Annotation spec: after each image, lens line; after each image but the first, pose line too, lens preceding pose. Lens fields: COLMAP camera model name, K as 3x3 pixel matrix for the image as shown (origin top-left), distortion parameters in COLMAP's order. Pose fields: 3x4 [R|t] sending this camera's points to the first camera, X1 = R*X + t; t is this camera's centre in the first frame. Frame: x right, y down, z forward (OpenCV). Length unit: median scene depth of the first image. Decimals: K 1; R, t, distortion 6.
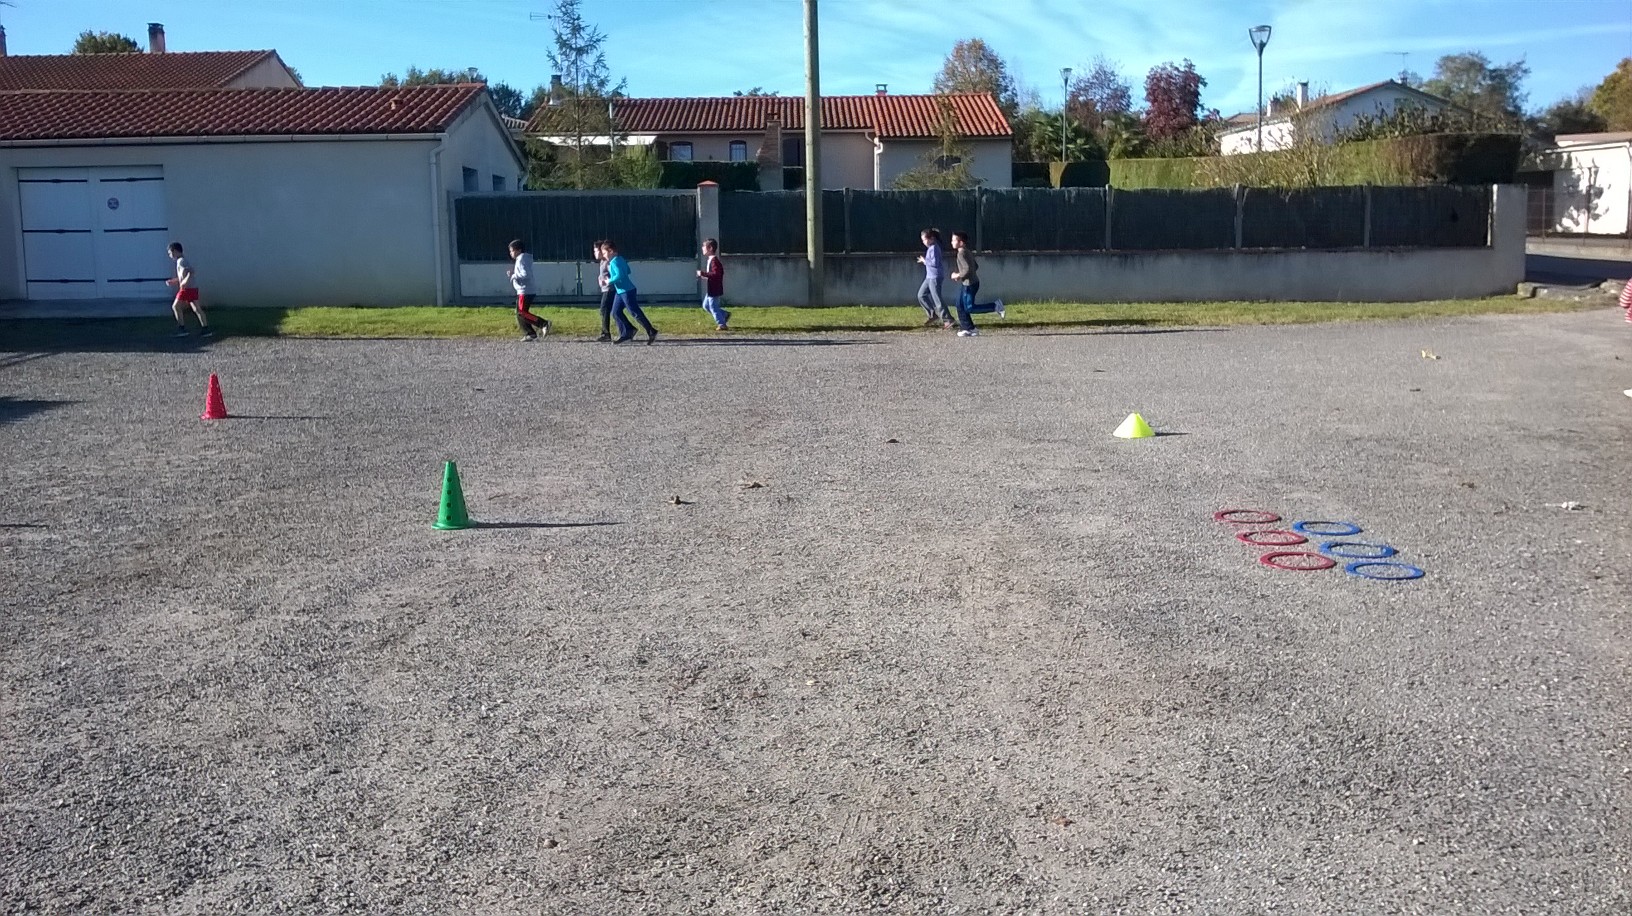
lens RADIAL K [[1415.3, 0, 823.8], [0, 1415.3, 455.1], [0, 0, 1]] dist [0.011974, -0.123375]
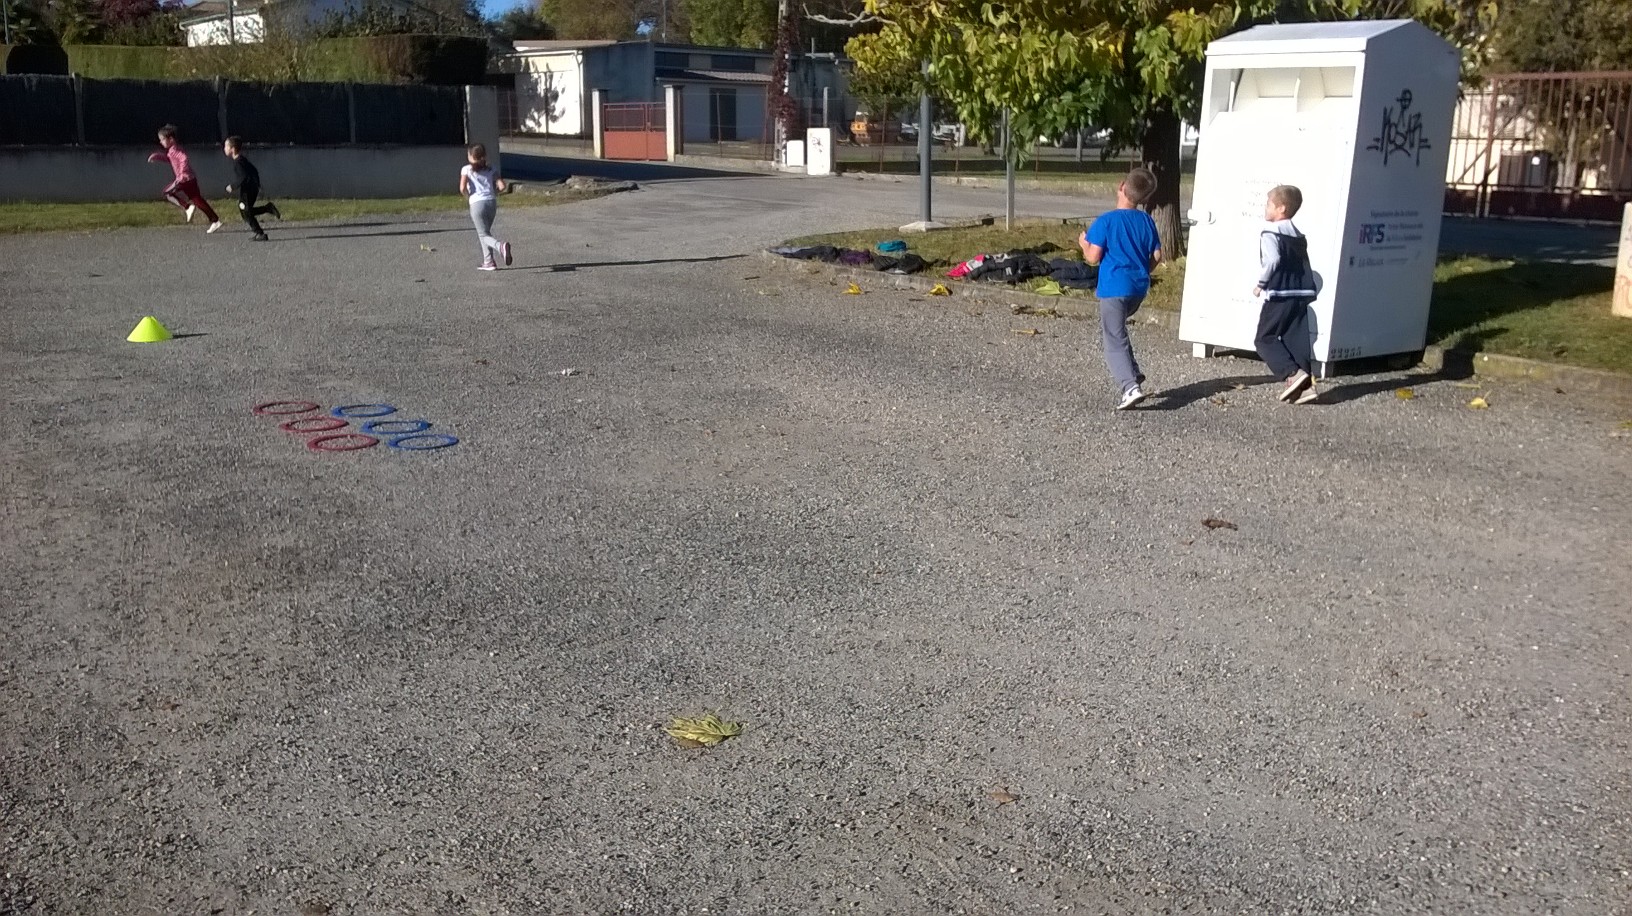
lens RADIAL K [[1415.3, 0, 847.4], [0, 1415.3, 463.8], [0, 0, 1]] dist [0.011974, -0.123375]
pose [[0.765992, -0.121812, 0.631204, -0.031066], [0.073219, 0.992025, 0.102590, 0.006488], [-0.638667, -0.032367, 0.768802, -0.037127]]
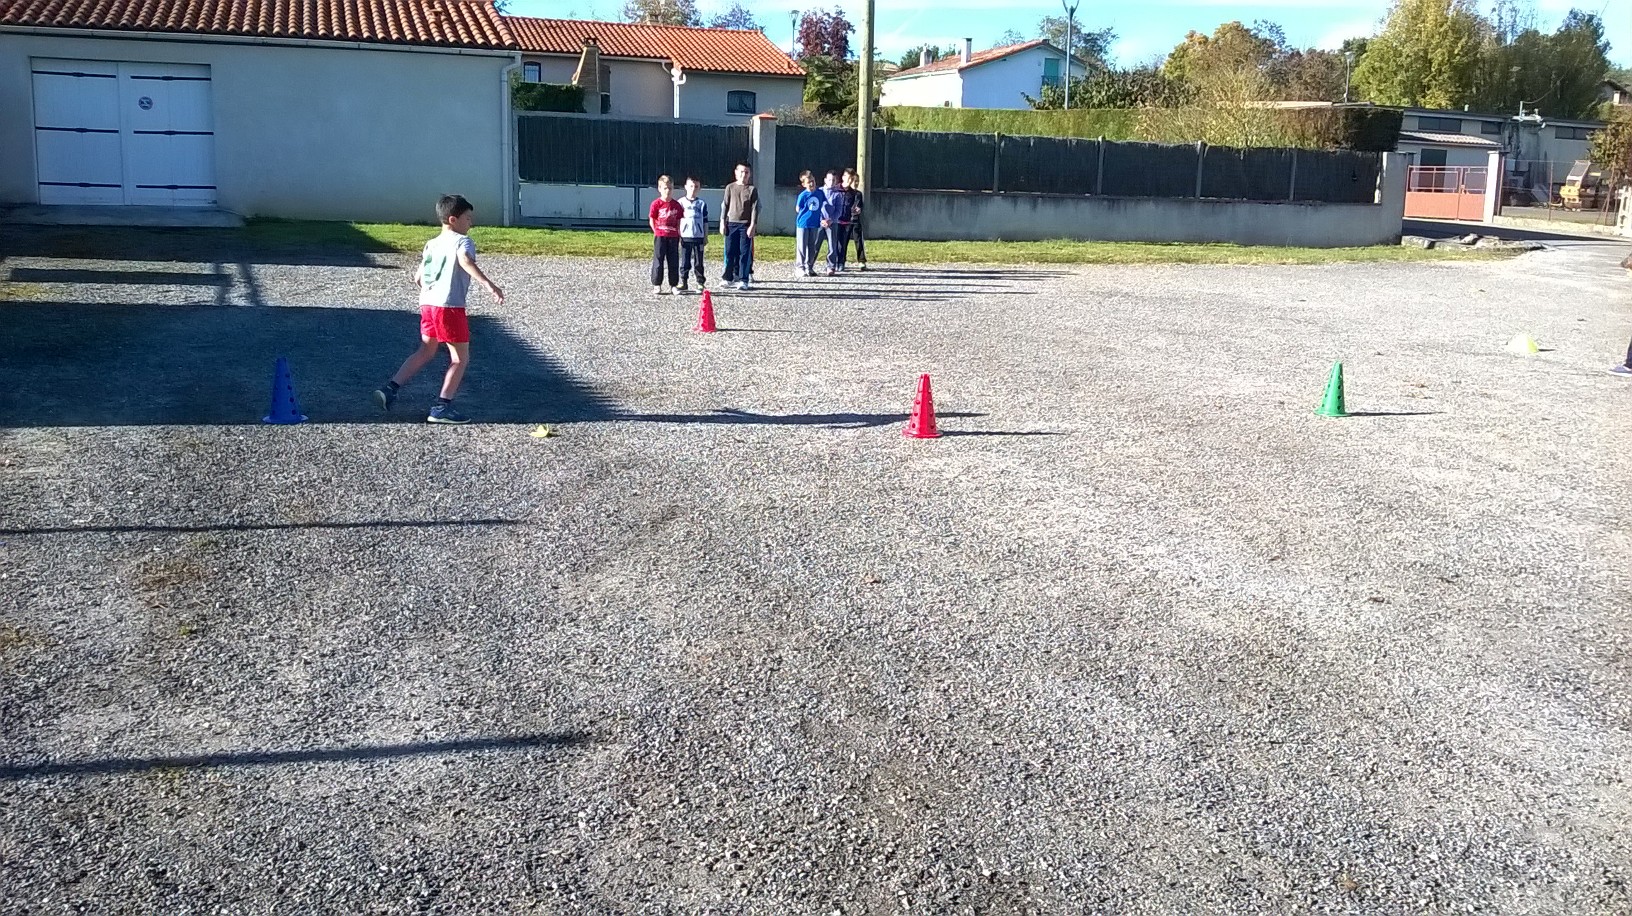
lens RADIAL K [[1415.3, 0, 792.3], [0, 1415.3, 457.2], [0, 0, 1]] dist [0.011974, -0.123375]
pose [[0.955484, -0.016411, 0.294587, -0.799034], [0.002314, 0.998838, 0.048137, 0.020309], [-0.295034, -0.045312, 0.954412, -0.033025]]
